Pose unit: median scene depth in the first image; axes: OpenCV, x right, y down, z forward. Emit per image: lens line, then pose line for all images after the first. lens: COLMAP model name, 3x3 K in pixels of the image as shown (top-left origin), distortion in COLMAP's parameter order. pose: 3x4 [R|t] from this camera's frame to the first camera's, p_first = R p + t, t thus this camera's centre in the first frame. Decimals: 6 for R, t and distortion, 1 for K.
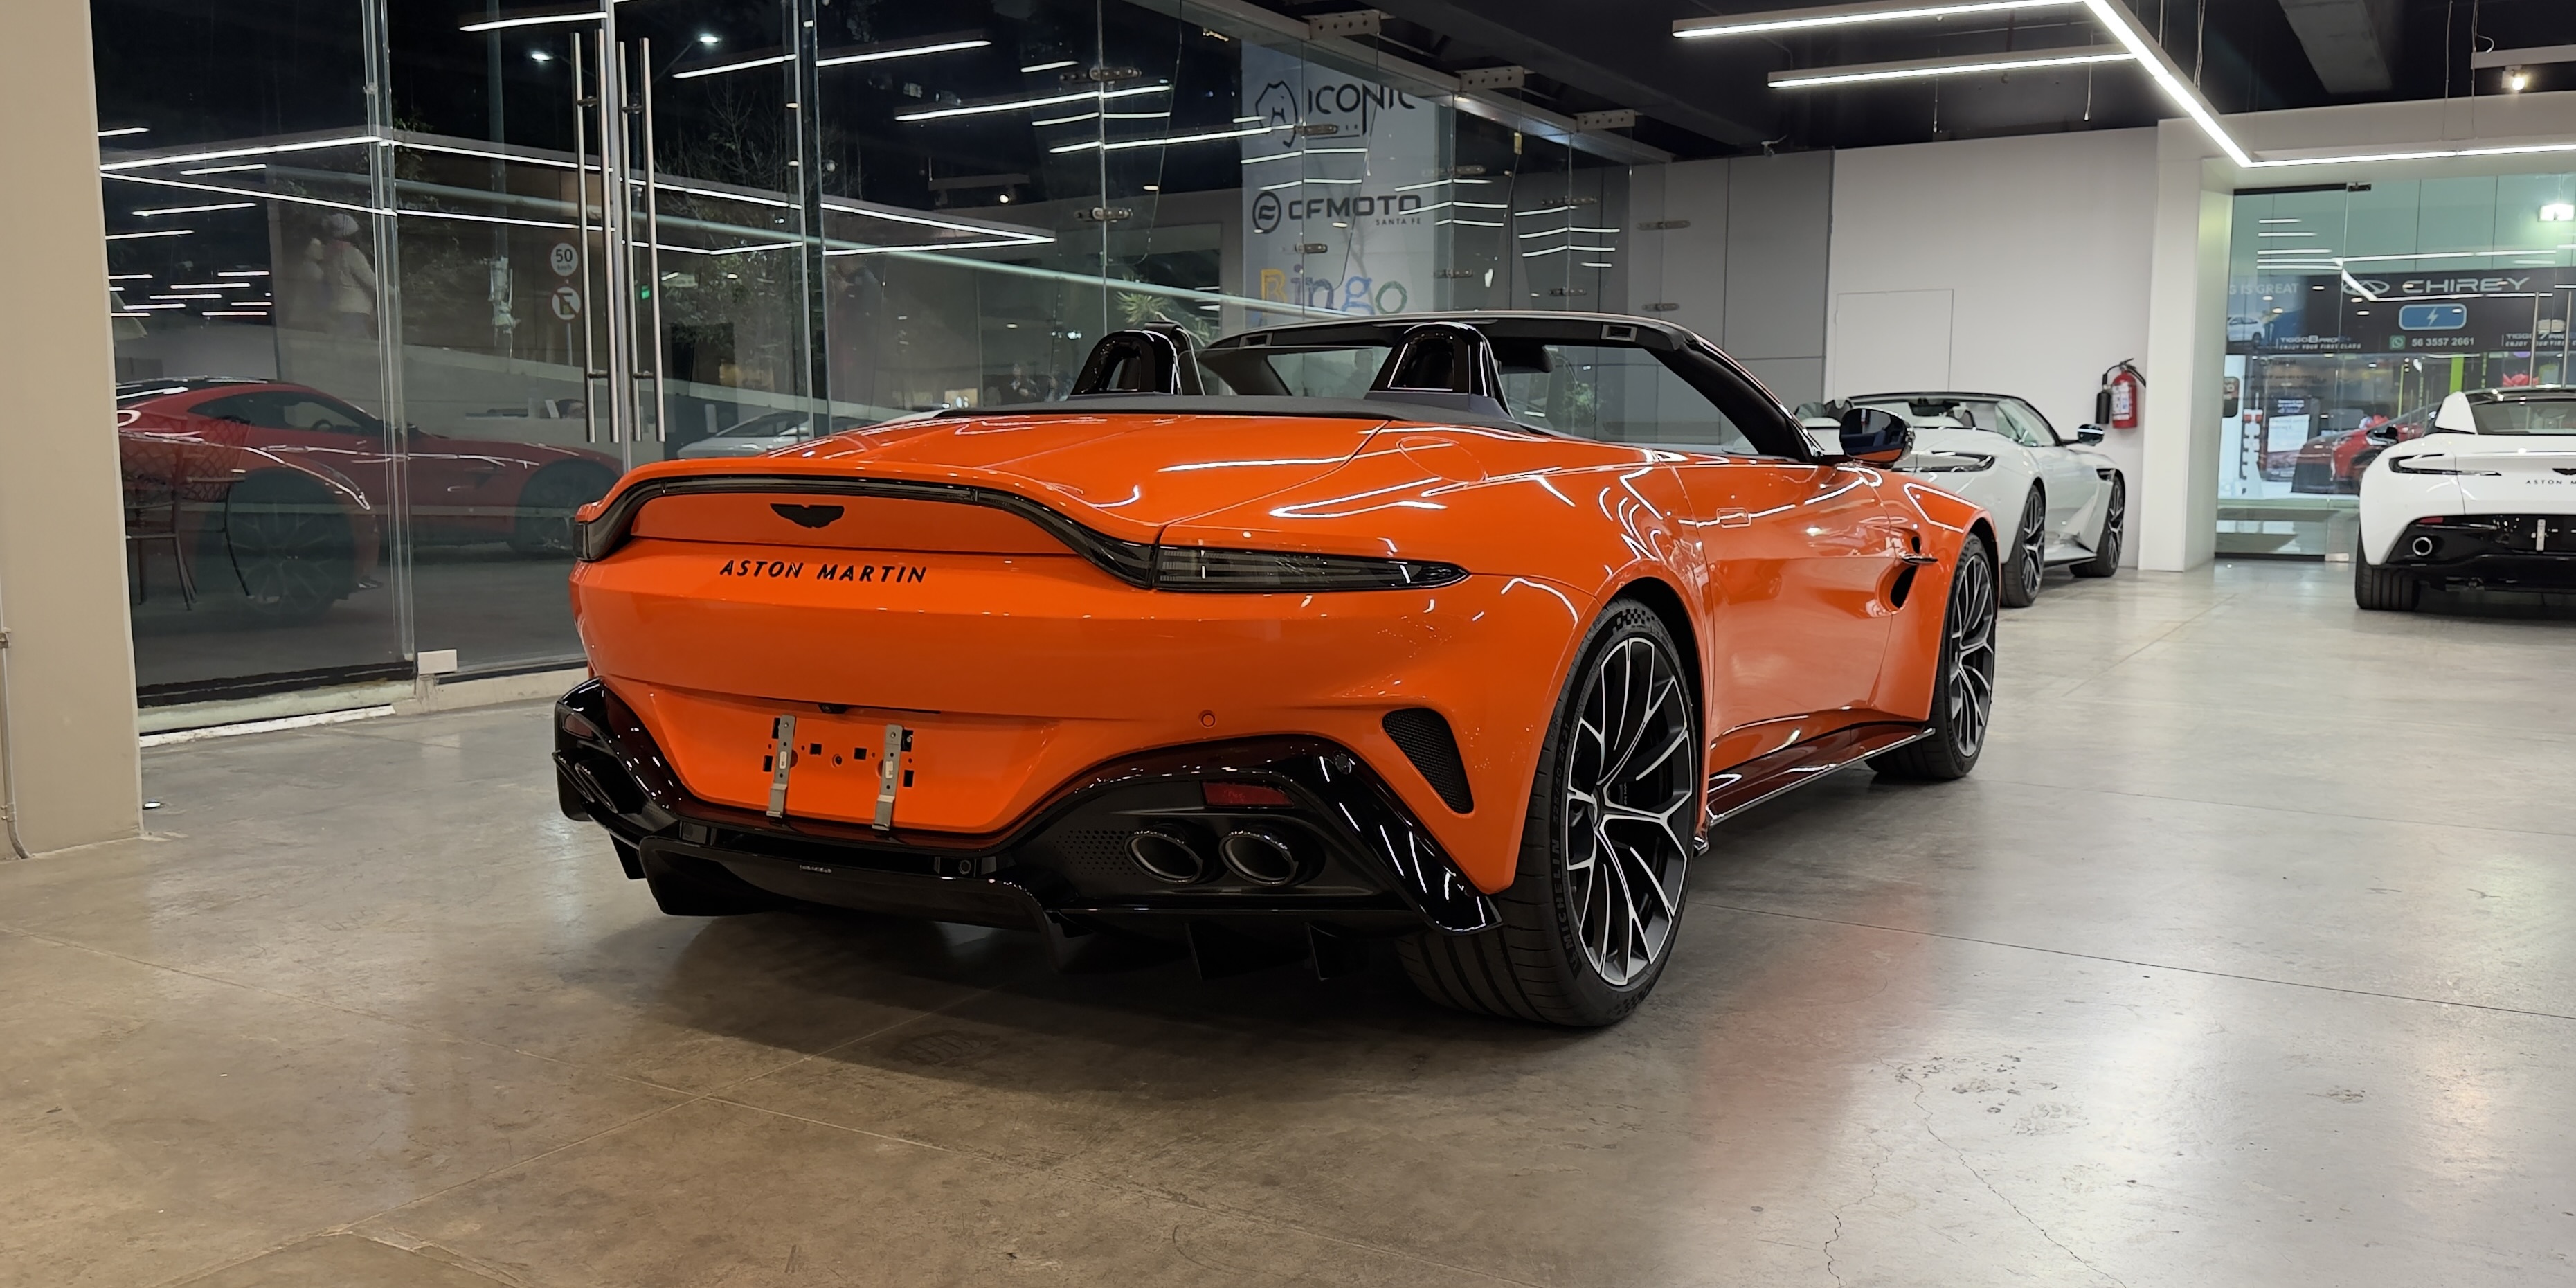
lens RADIAL K [[1838.0, 0, 1443.6], [0, 1838.0, 653.1], [0, 0, 1]] dist [0.150813, -0.233312]
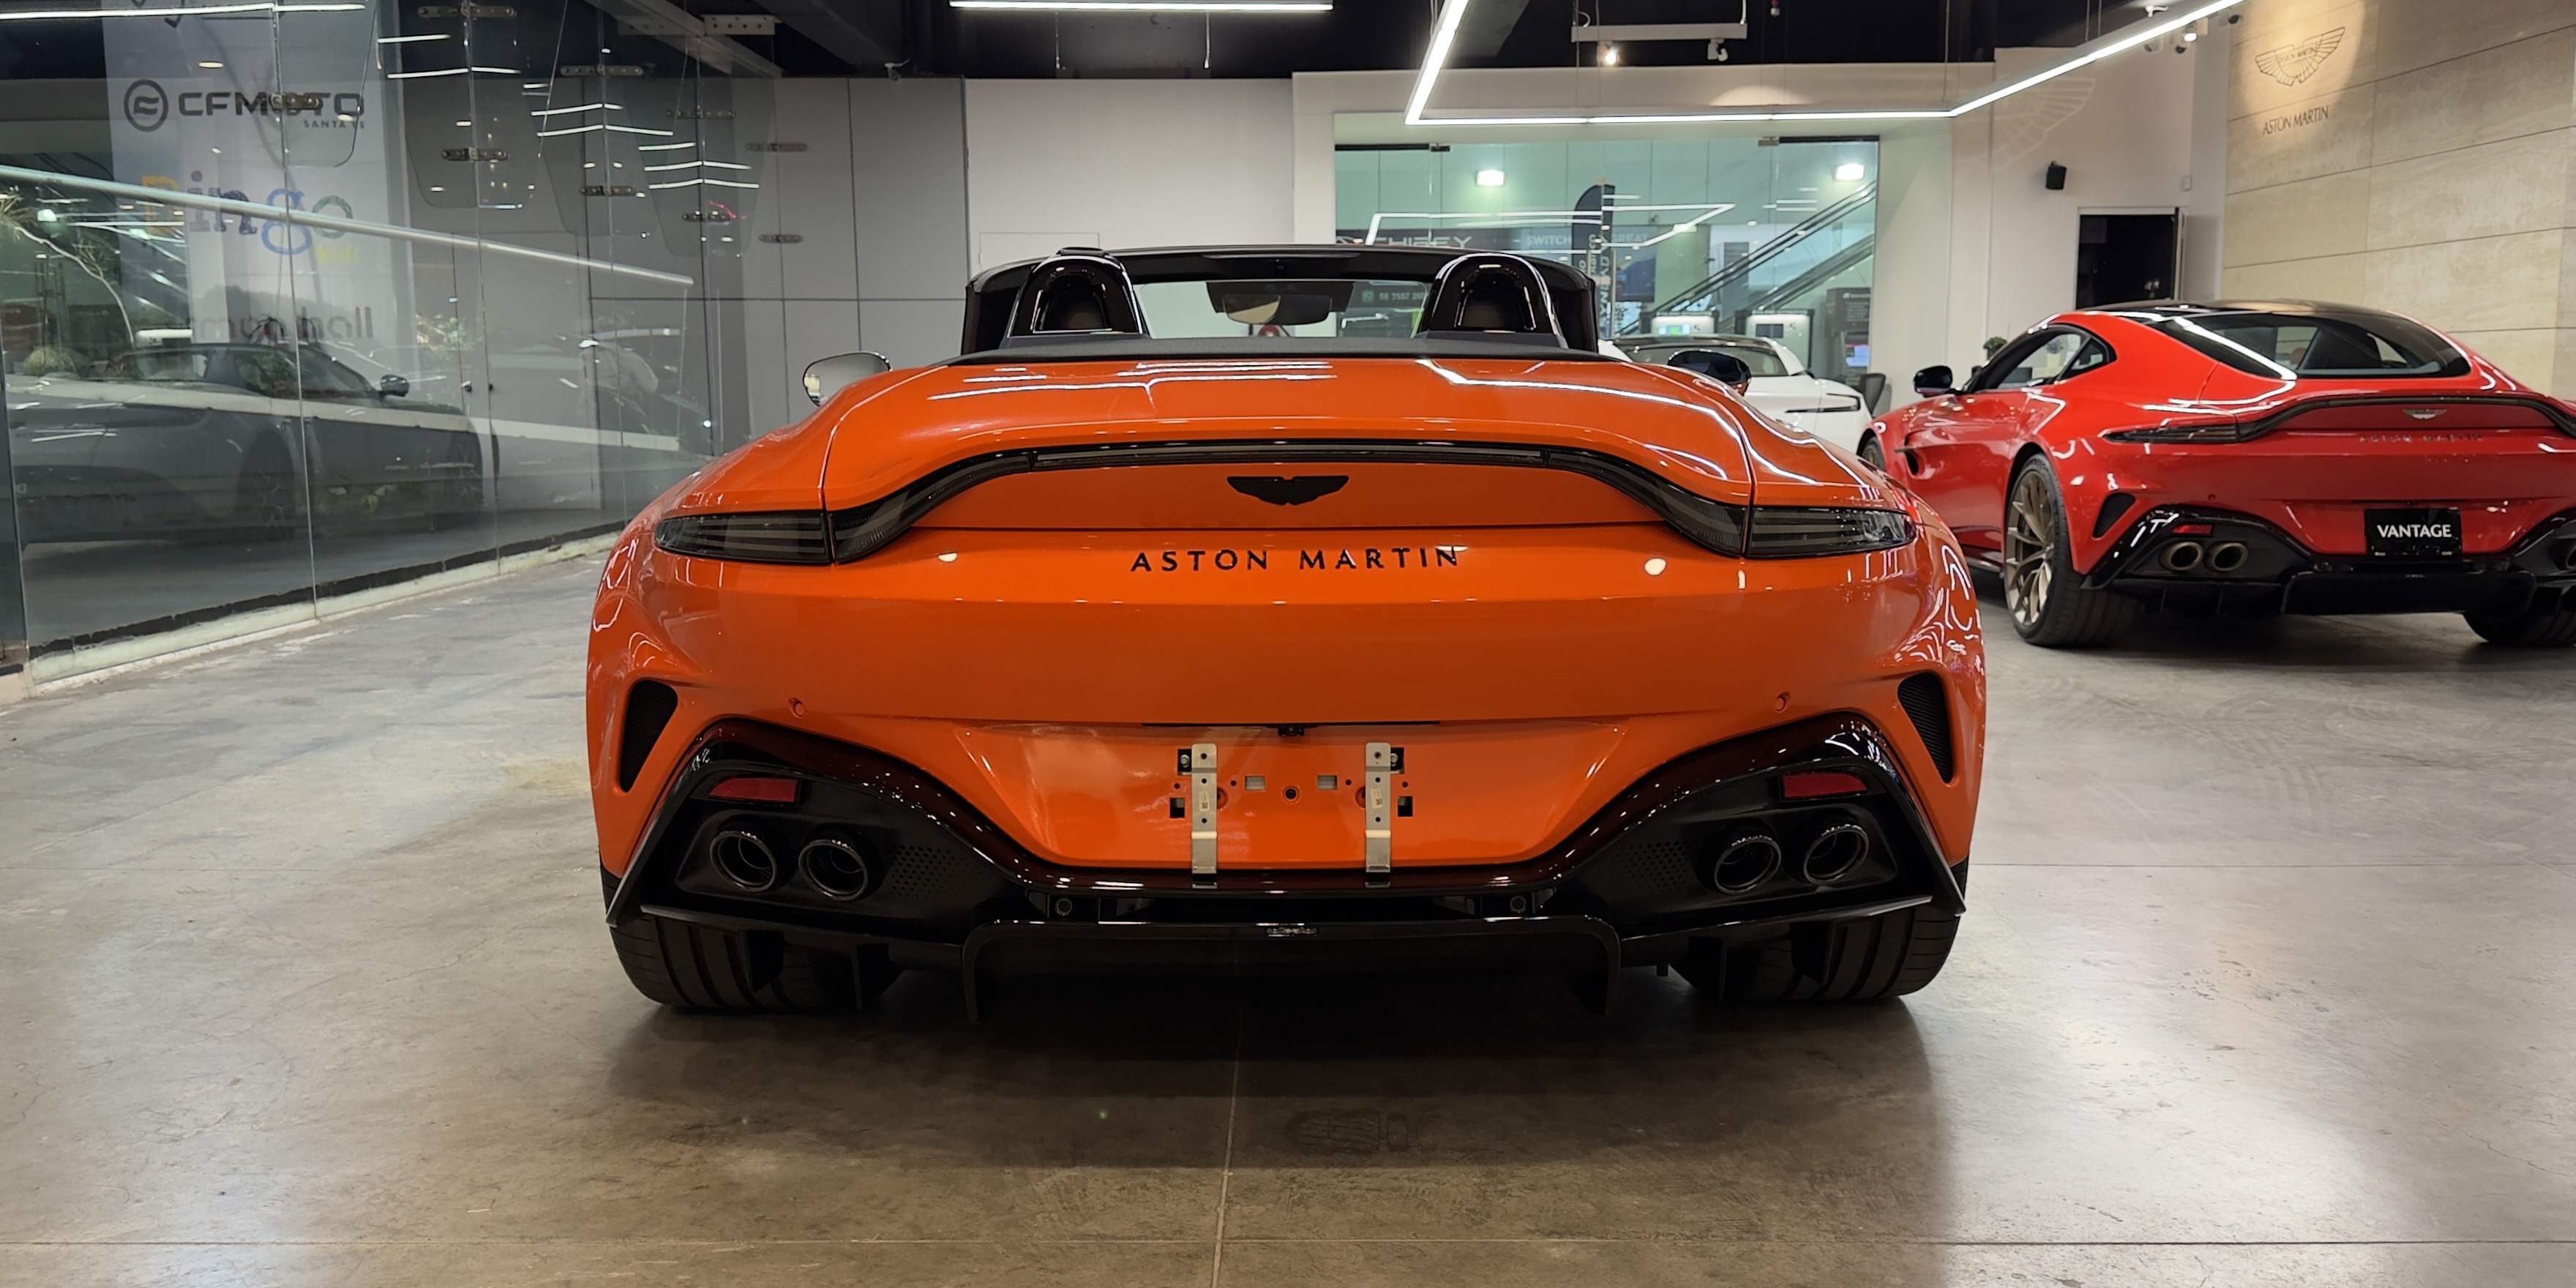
lens RADIAL K [[1936.4, 0, 1288.0], [0, 1936.4, 644.0], [0, 0, 1]] dist [0.172409, -0.286161]
pose [[0.891899, -0.070330, 0.446732, -0.668188], [0.063306, 0.997523, 0.030653, -0.031318], [-0.447782, 0.000942, 0.894142, 0.242797]]
